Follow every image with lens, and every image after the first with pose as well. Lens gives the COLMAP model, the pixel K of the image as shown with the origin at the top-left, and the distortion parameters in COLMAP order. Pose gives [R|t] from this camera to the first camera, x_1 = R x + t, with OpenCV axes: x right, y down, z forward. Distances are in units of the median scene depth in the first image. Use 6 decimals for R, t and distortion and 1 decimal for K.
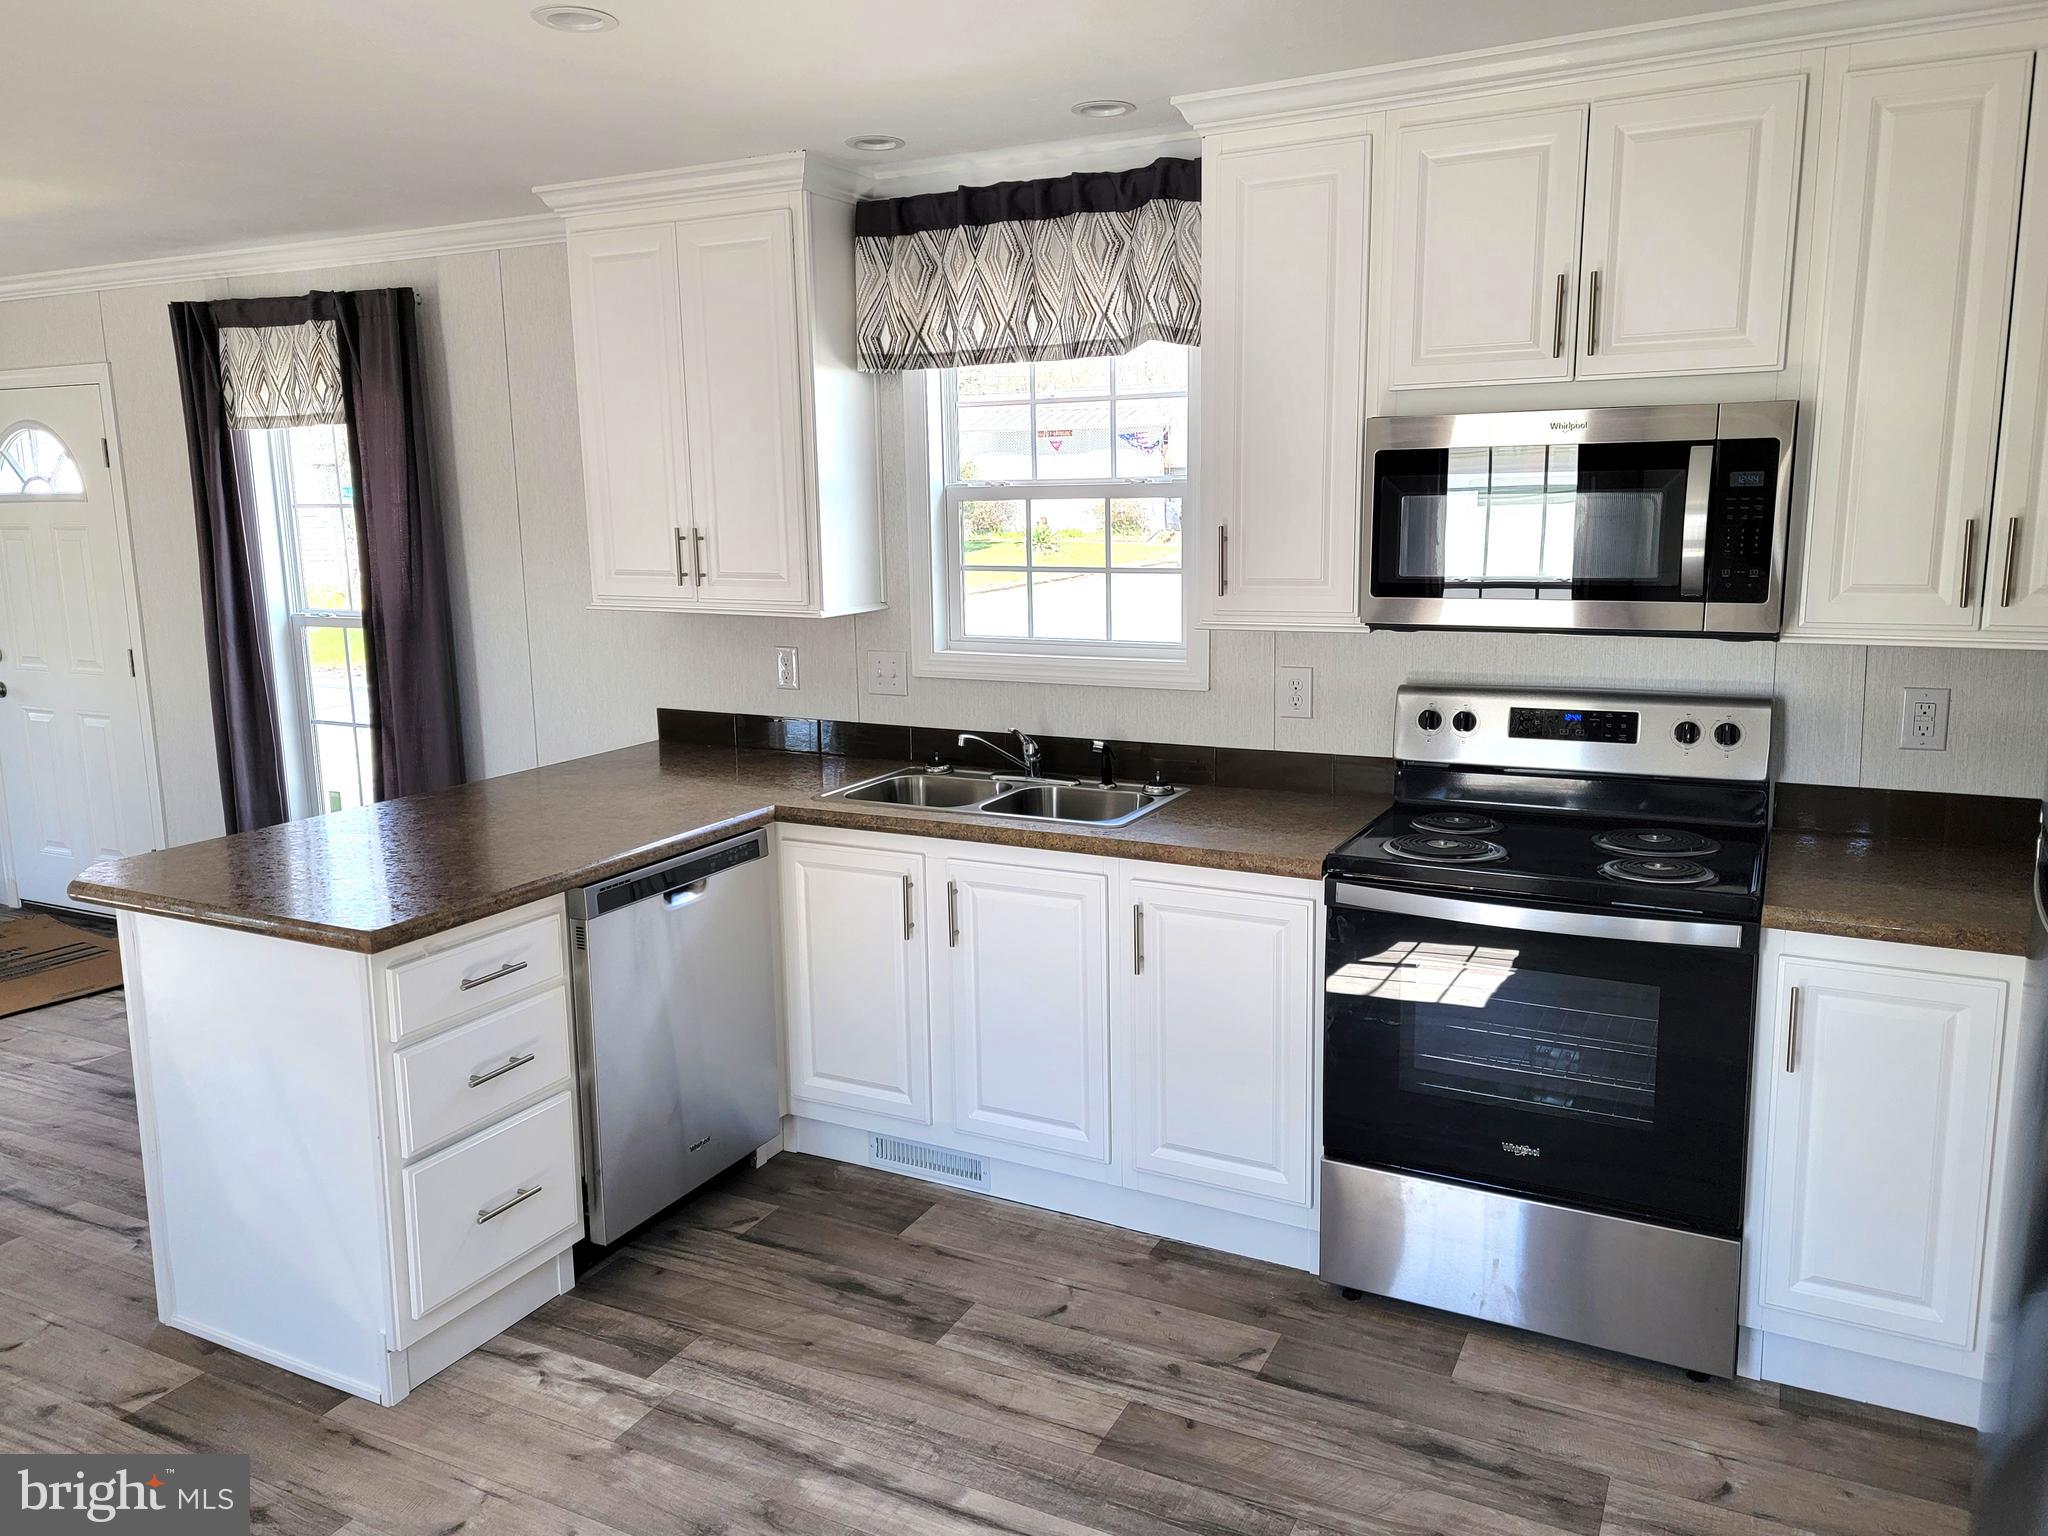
lens RADIAL K [[1485.3, 0, 1029.3], [0, 1485.3, 749.0], [0, 0, 1]] dist [0.079459, -0.064821]
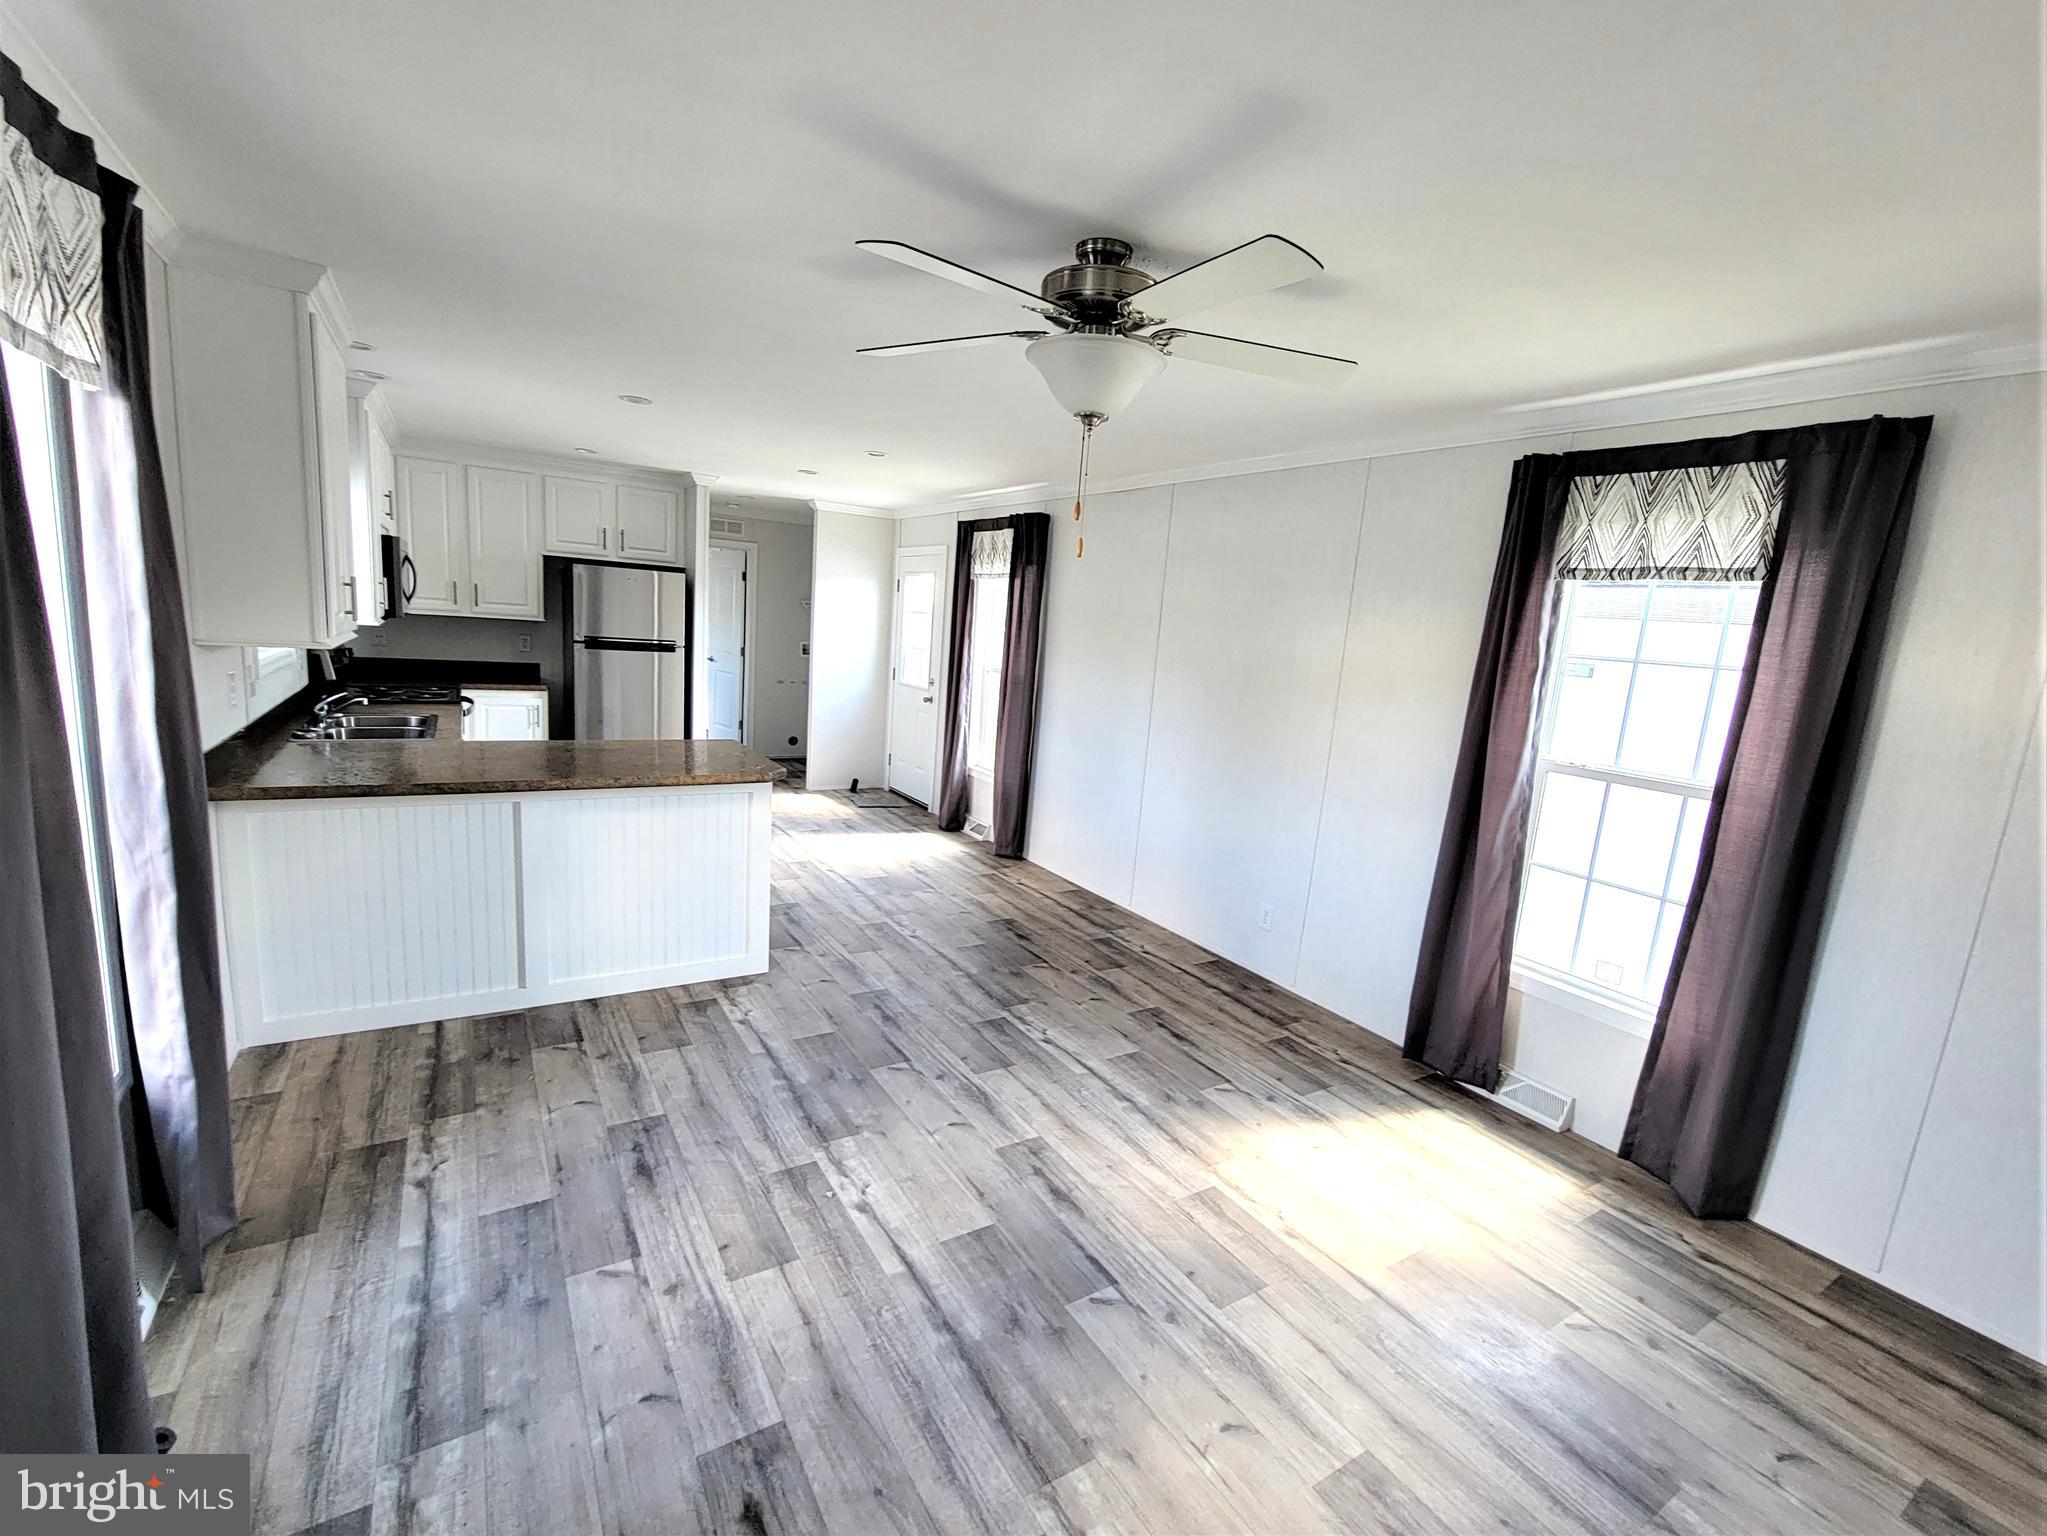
lens RADIAL K [[878.5, 0, 1030.0], [0, 878.5, 778.1], [0, 0, 1]] dist [-0.005939, -0.000261]
pose [[-0.861432, -0.137429, 0.488925, -1.277379], [0.022742, 0.951289, 0.307460, -0.226091], [-0.507363, 0.275975, -0.816346, 1.530237]]
